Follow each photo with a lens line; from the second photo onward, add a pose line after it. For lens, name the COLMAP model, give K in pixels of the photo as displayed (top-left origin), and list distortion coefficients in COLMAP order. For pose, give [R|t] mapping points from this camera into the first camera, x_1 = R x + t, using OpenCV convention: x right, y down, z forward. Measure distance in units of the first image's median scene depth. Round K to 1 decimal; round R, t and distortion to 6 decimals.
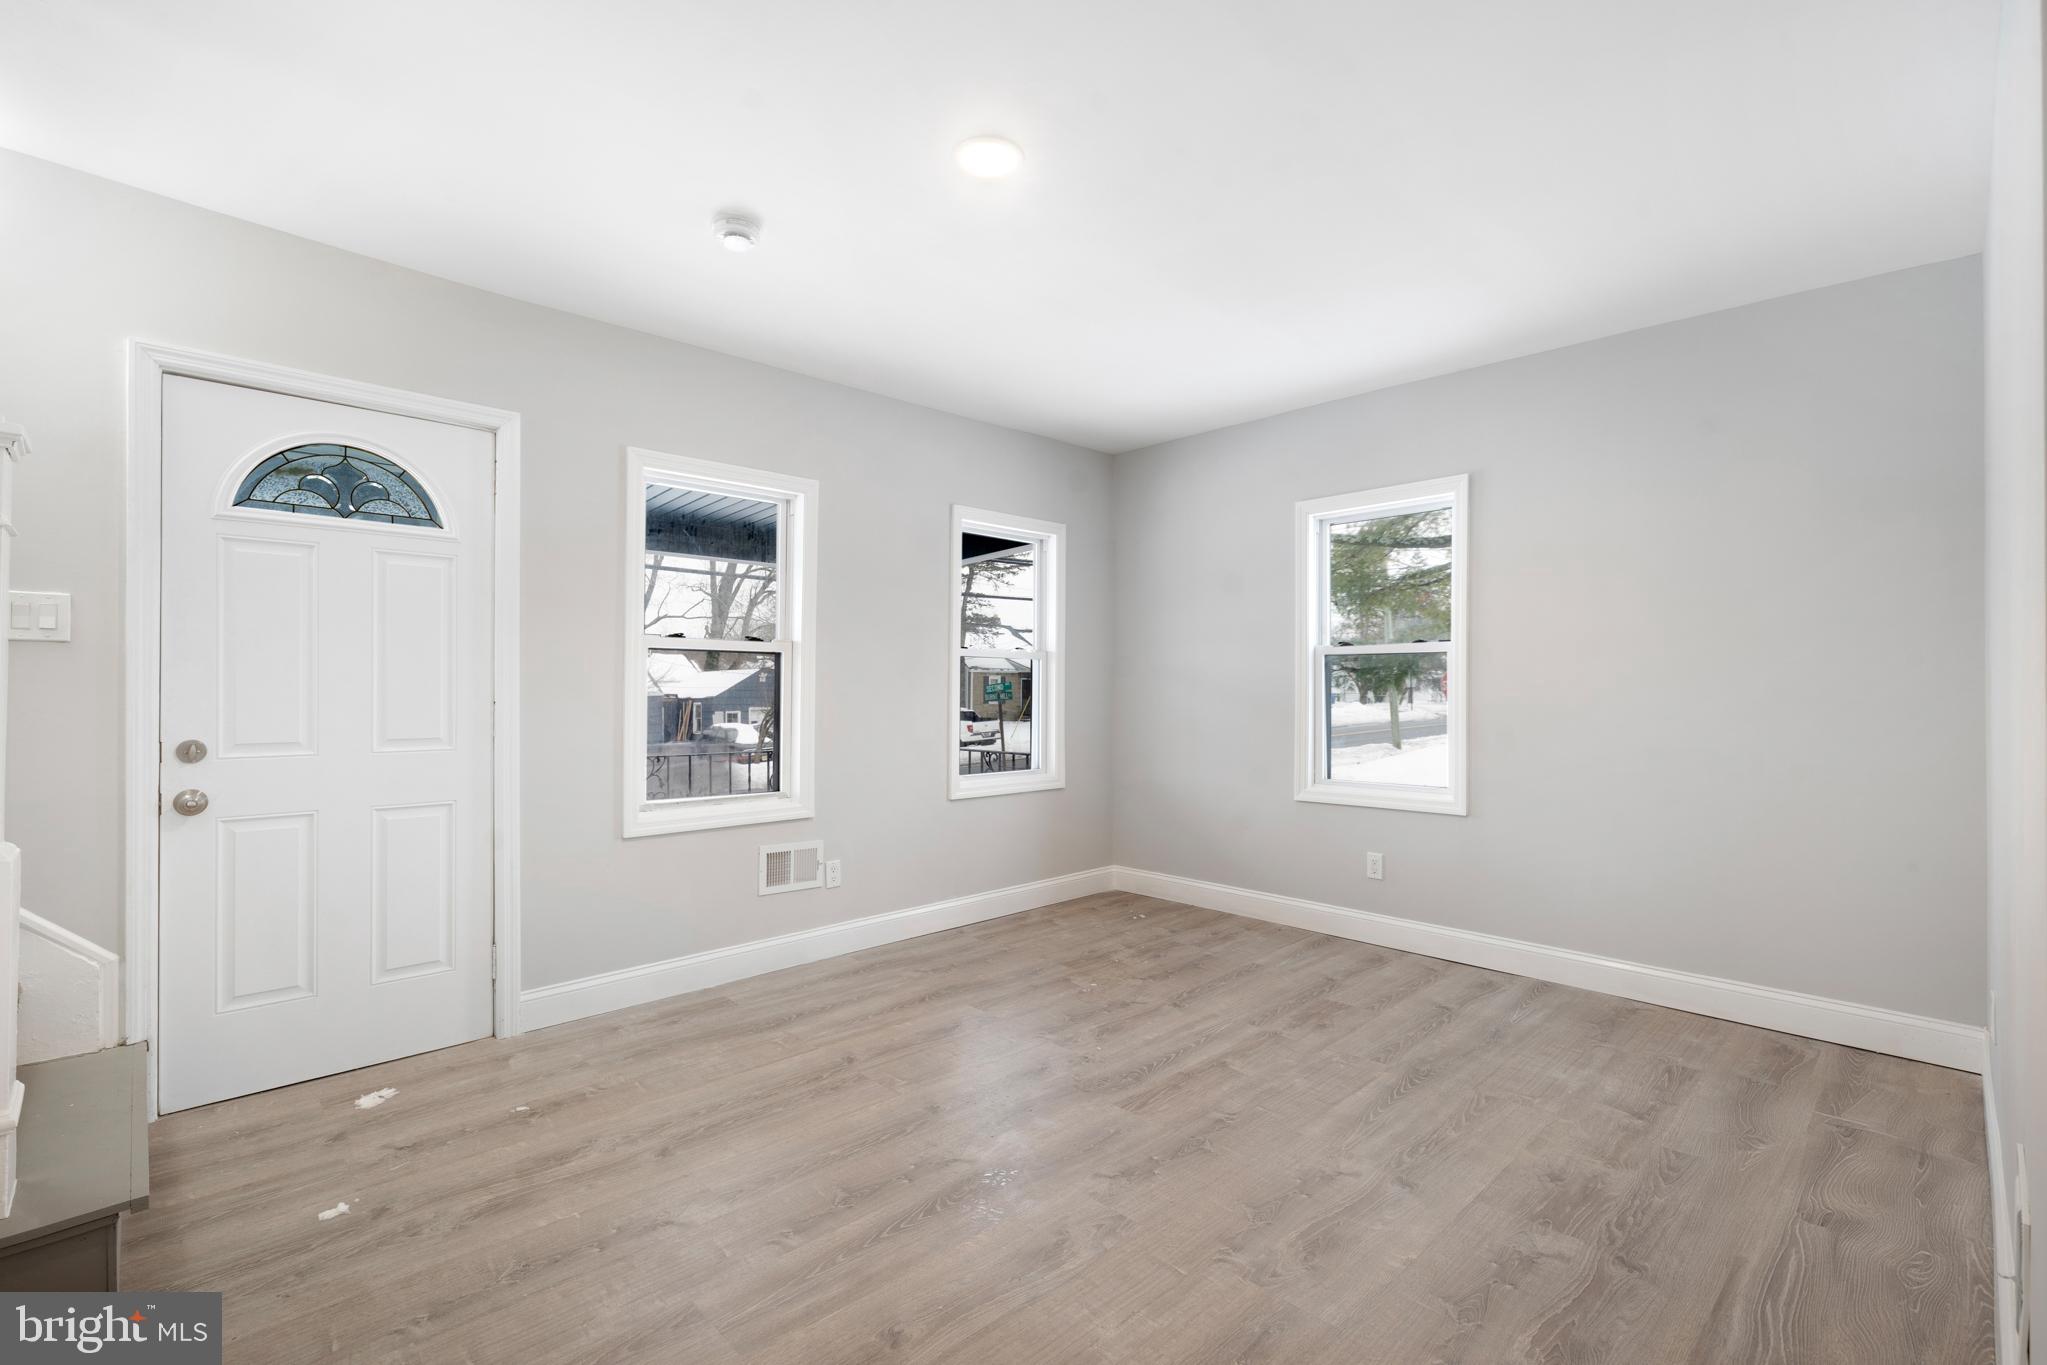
lens RADIAL K [[902.5, 0, 1018.7], [0, 902.5, 693.1], [0, 0, 1]] dist [-0.001833, 0.000113]
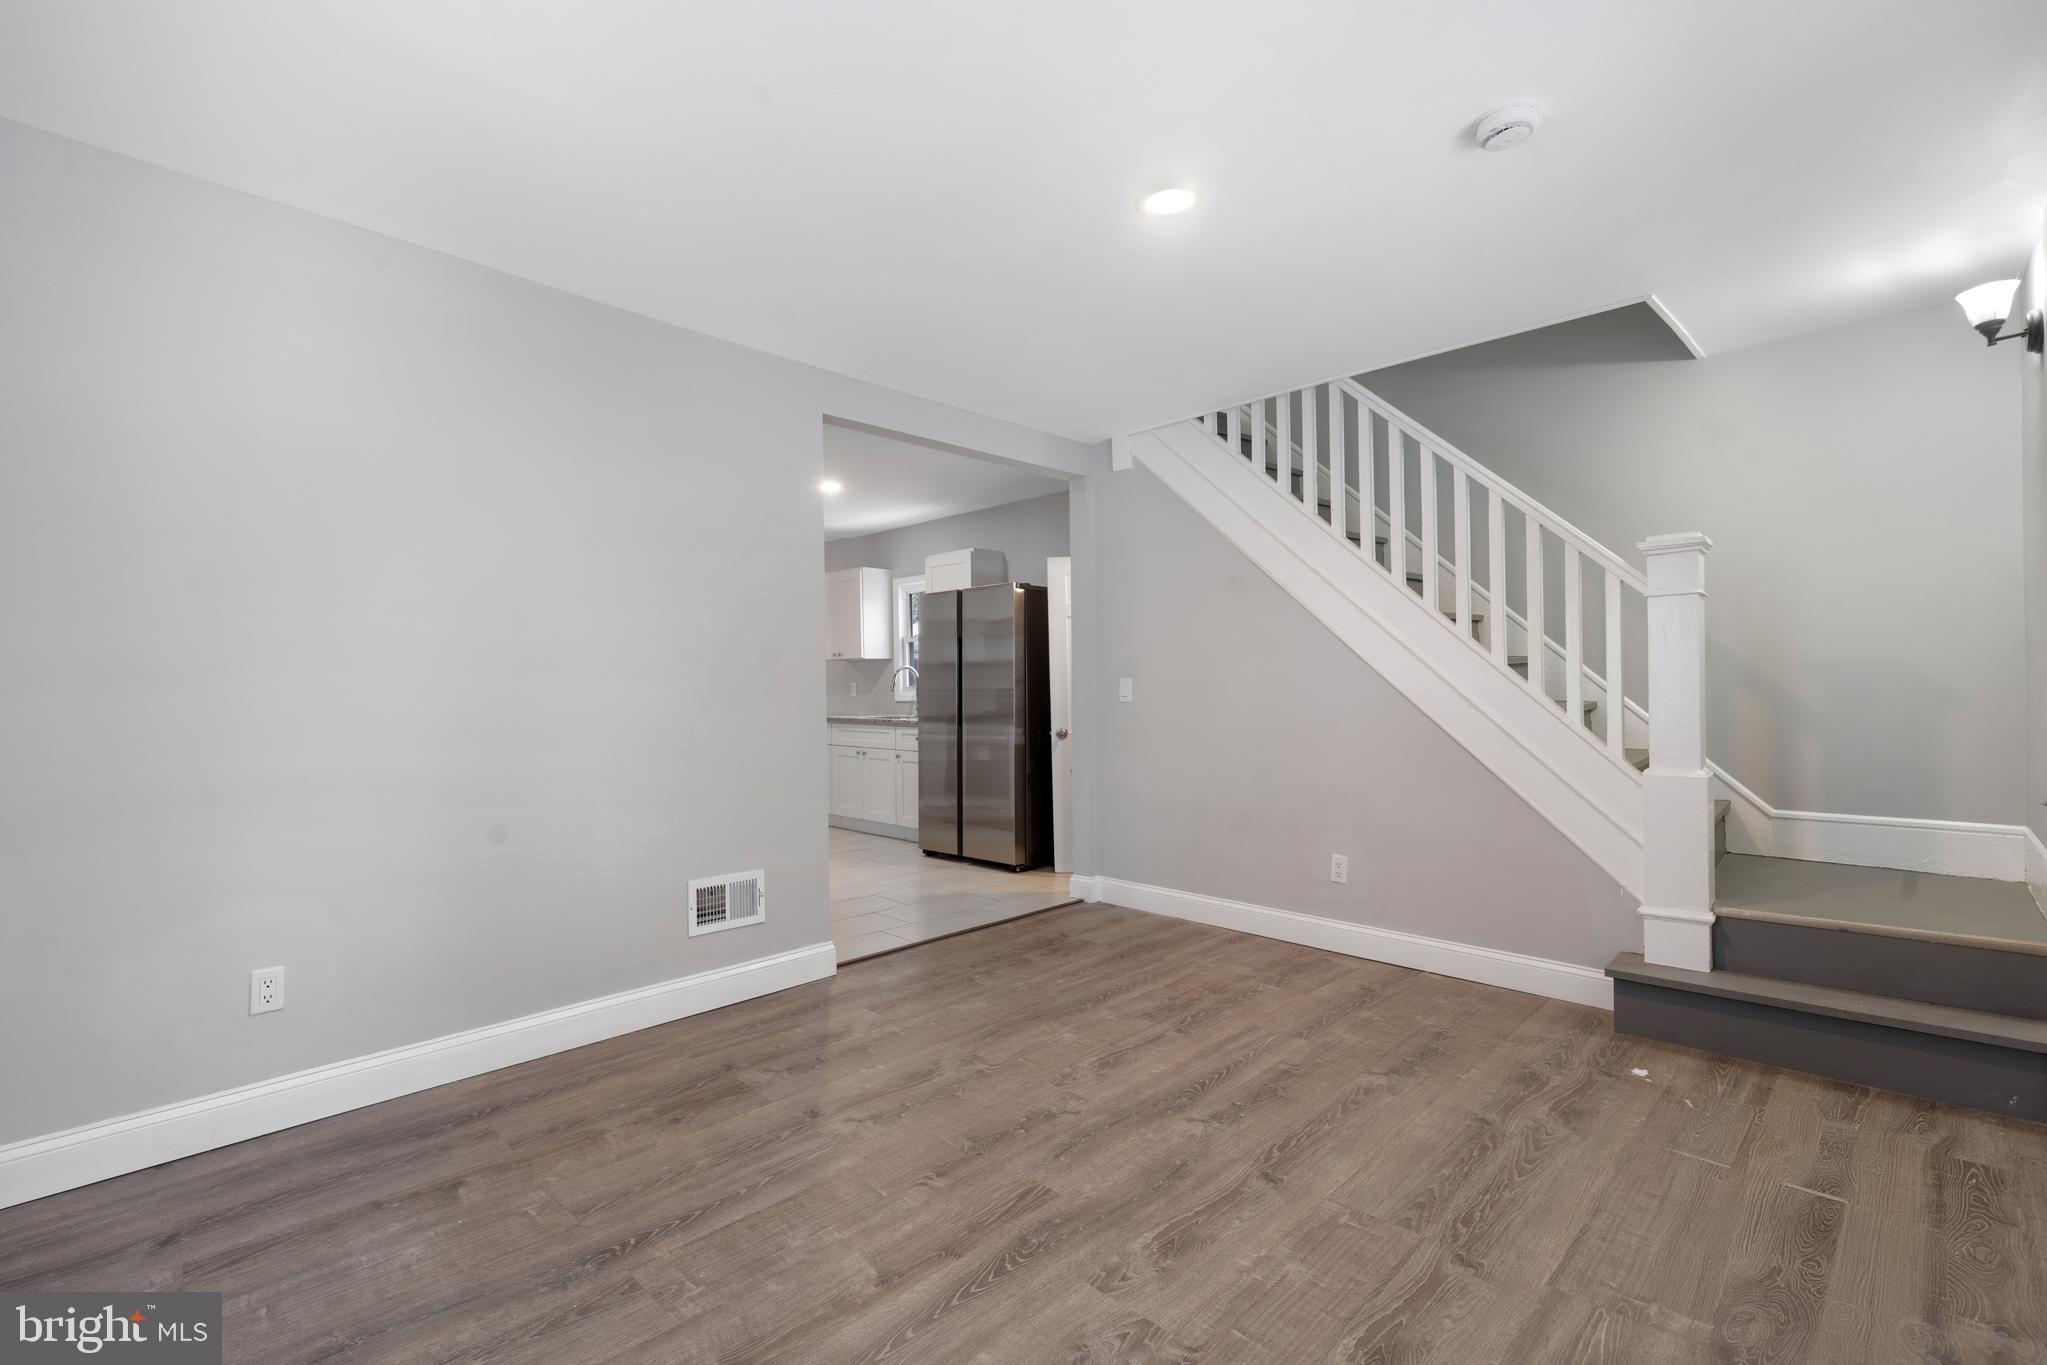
lens RADIAL K [[902.5, 0, 1018.7], [0, 902.5, 693.1], [0, 0, 1]] dist [-0.001833, 0.000113]
pose [[-0.999315, 0.008104, -0.036113, 0.168760], [0.007912, 0.999954, 0.005457, -0.004521], [0.036155, 0.005167, -0.999333, 1.825190]]
